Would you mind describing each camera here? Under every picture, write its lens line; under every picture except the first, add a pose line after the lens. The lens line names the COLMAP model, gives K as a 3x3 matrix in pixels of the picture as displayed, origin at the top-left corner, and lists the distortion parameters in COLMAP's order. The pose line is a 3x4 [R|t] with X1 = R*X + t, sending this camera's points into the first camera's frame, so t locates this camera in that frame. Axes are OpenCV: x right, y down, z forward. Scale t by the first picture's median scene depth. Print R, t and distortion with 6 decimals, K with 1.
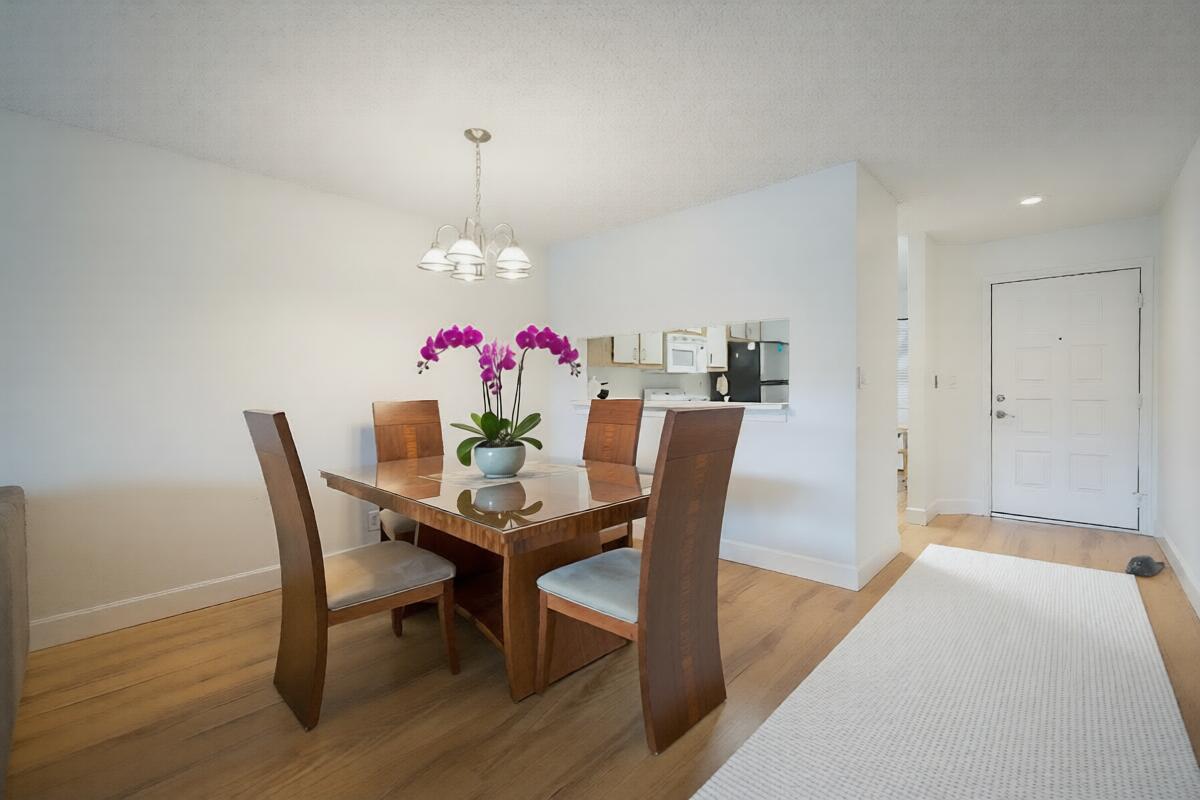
lens RADIAL K [[500.7, 0, 600.0], [0, 500.7, 400.0], [0, 0, 1]] dist [0.000021, -0.000002]
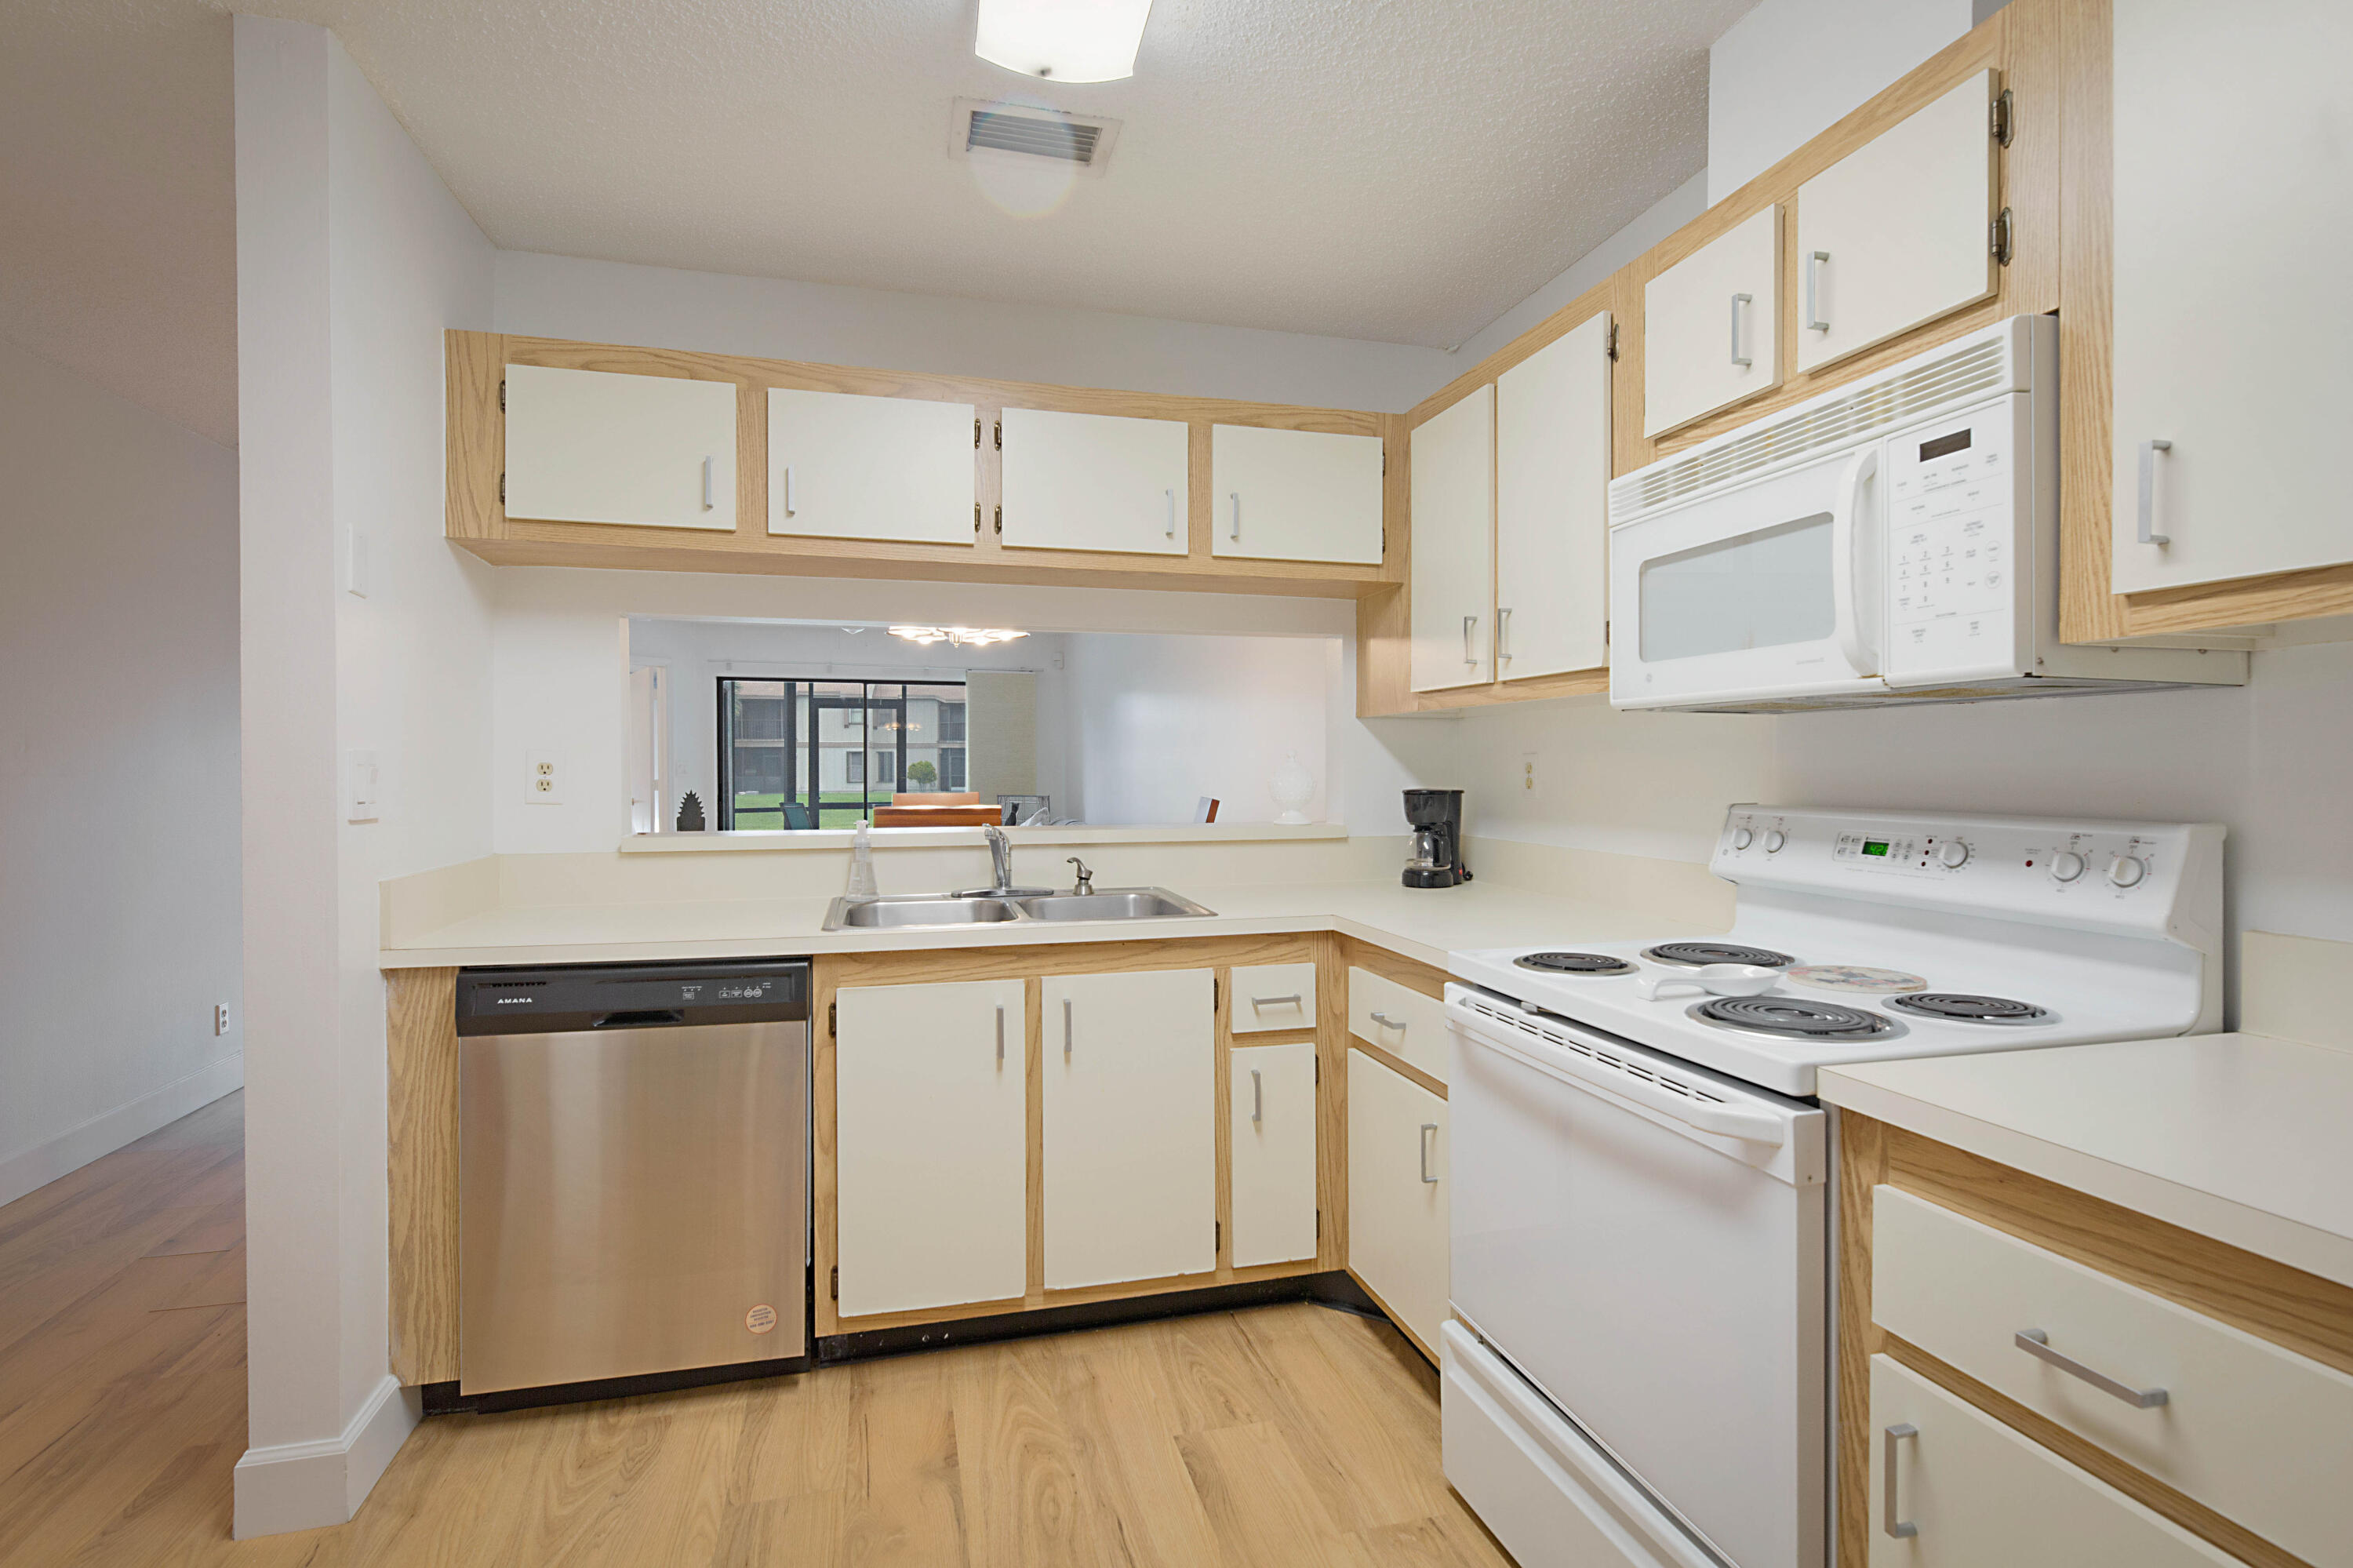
lens RADIAL K [[1133.6, 0, 1176.5], [0, 1133.6, 784.0], [0, 0, 1]] dist [0.004759, 0.000142]
pose [[-0.524914, 0.021880, -0.850874, 0.526387], [-0.015311, 0.999265, 0.035141, -0.040192], [0.851017, 0.031474, -0.524193, 1.045135]]
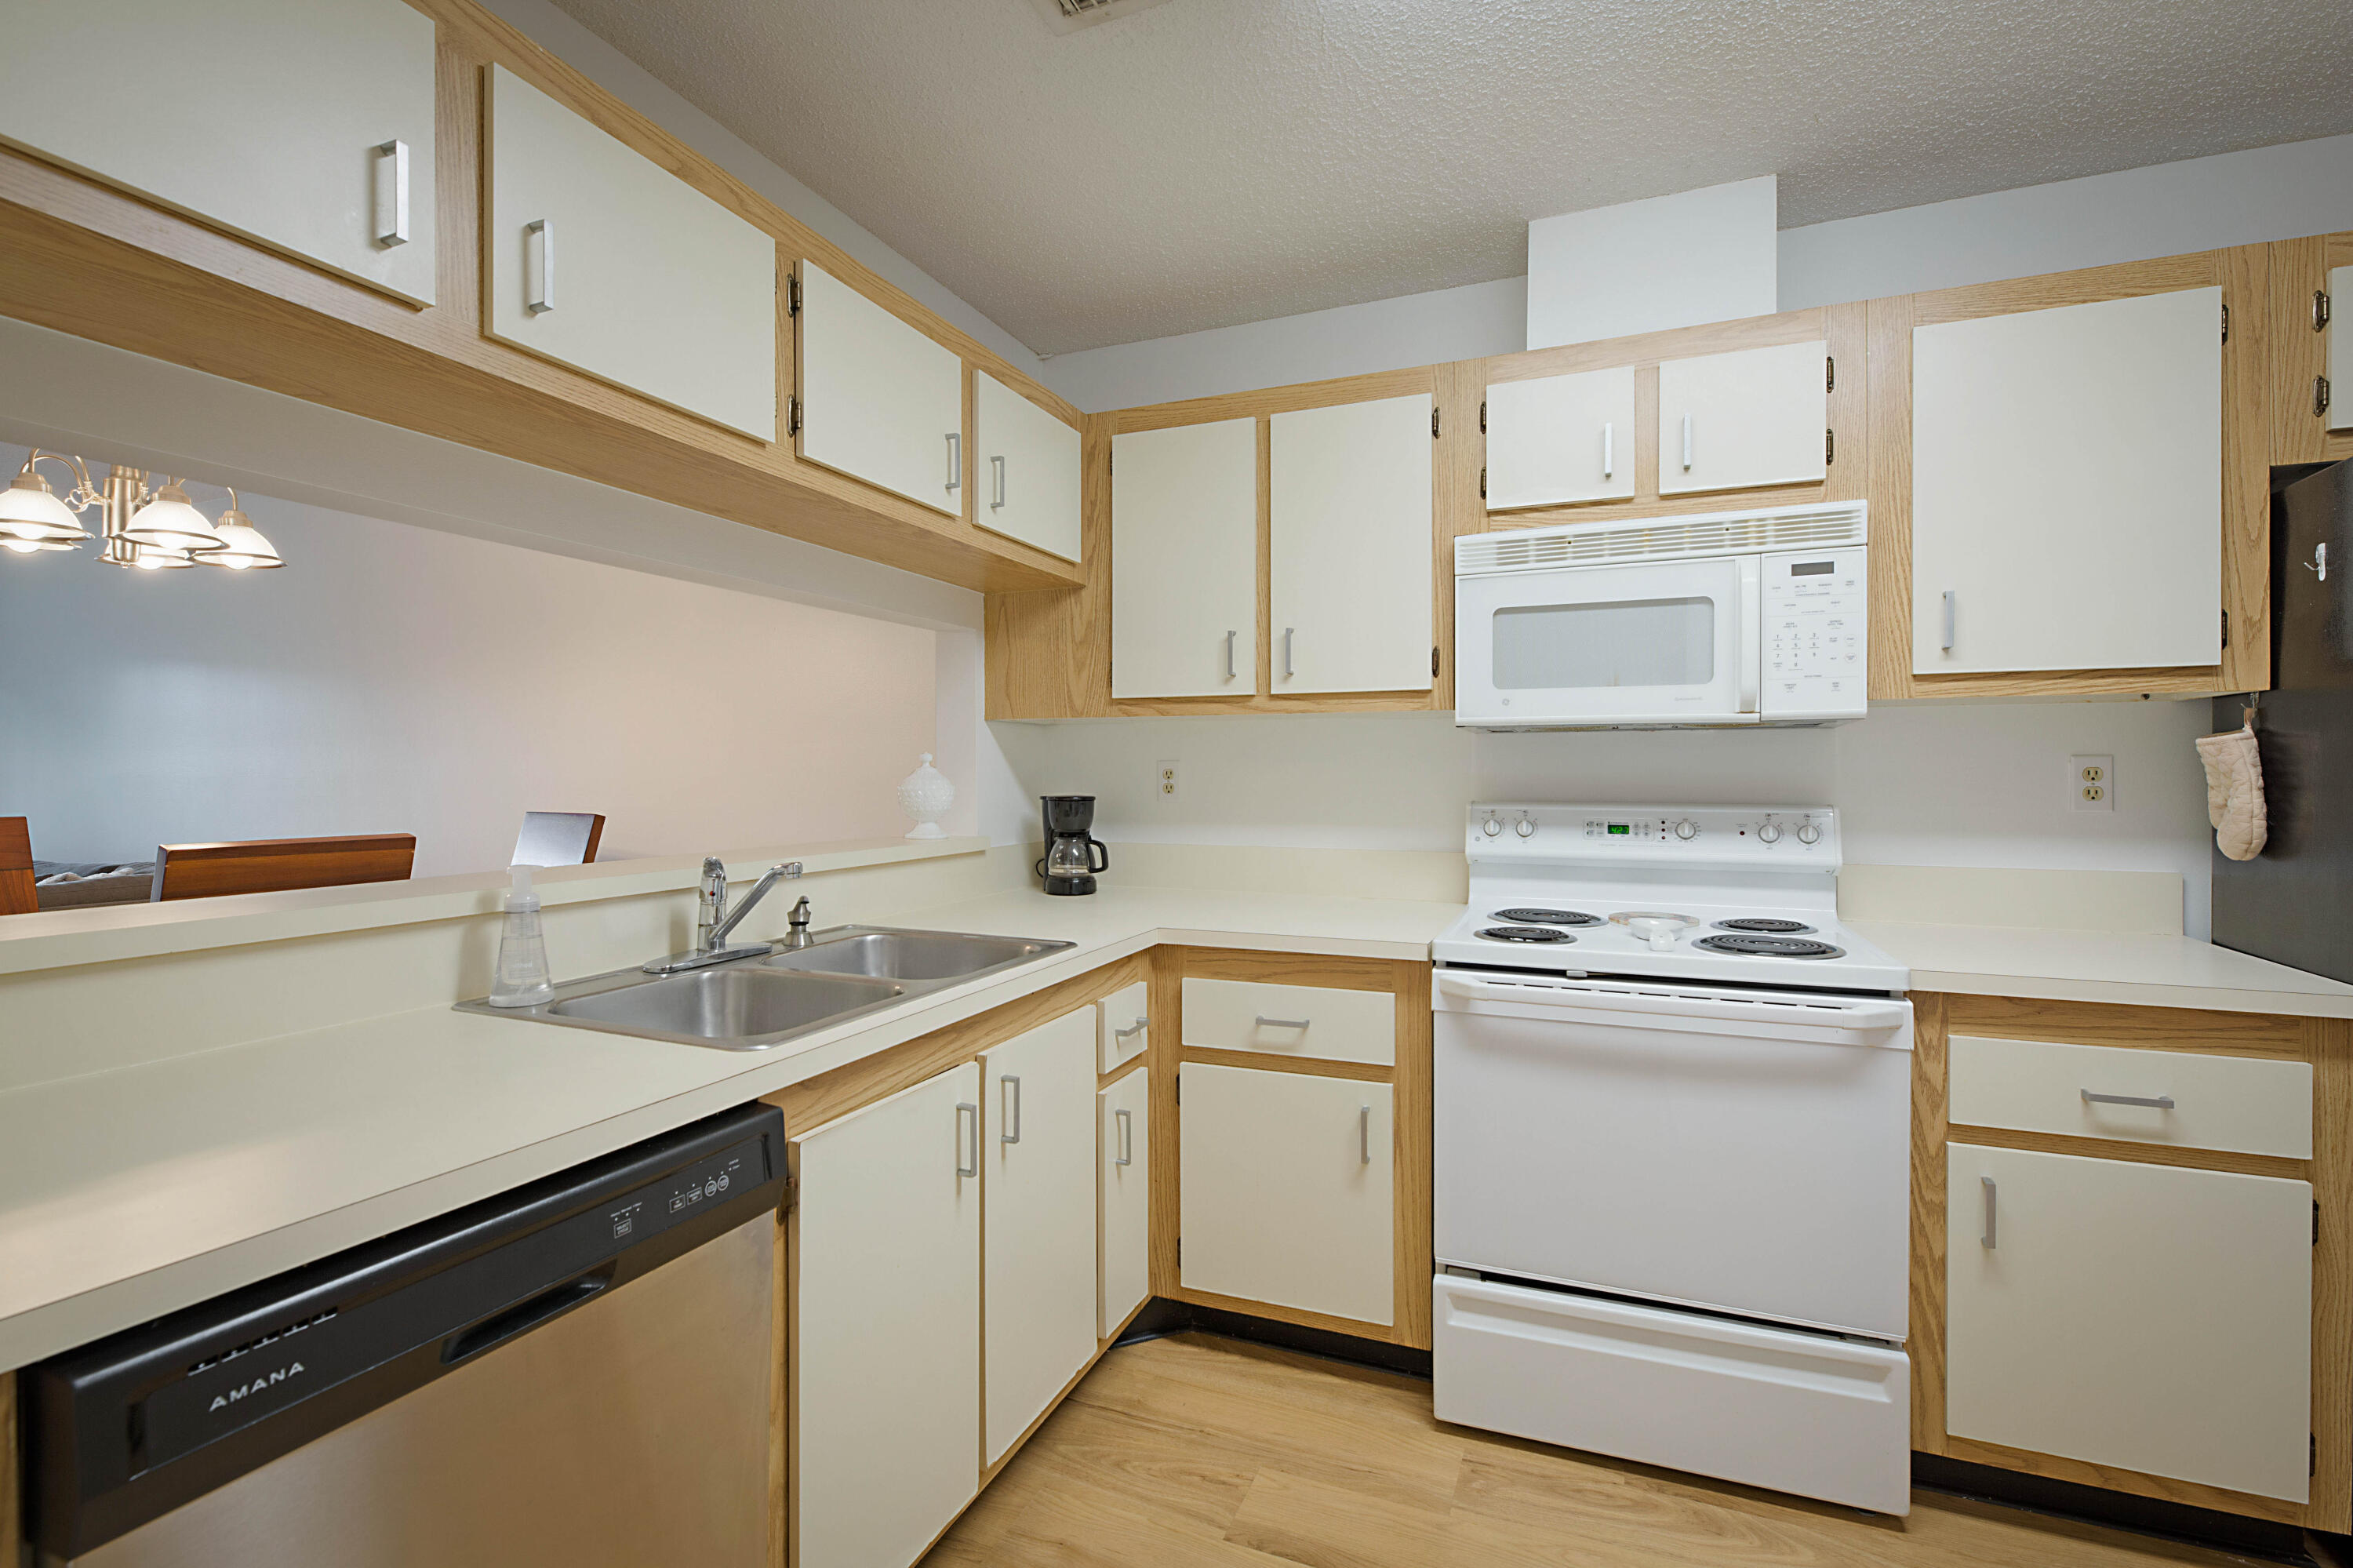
lens RADIAL K [[1058.7, 0, 1176.5], [0, 1058.7, 784.0], [0, 0, 1]] dist [0.002490, 0.000253]
pose [[0.361159, 0.018345, -0.932324, 0.486720], [-0.024947, 0.999639, 0.010006, -0.031838], [0.932170, 0.019645, 0.361487, 0.712405]]
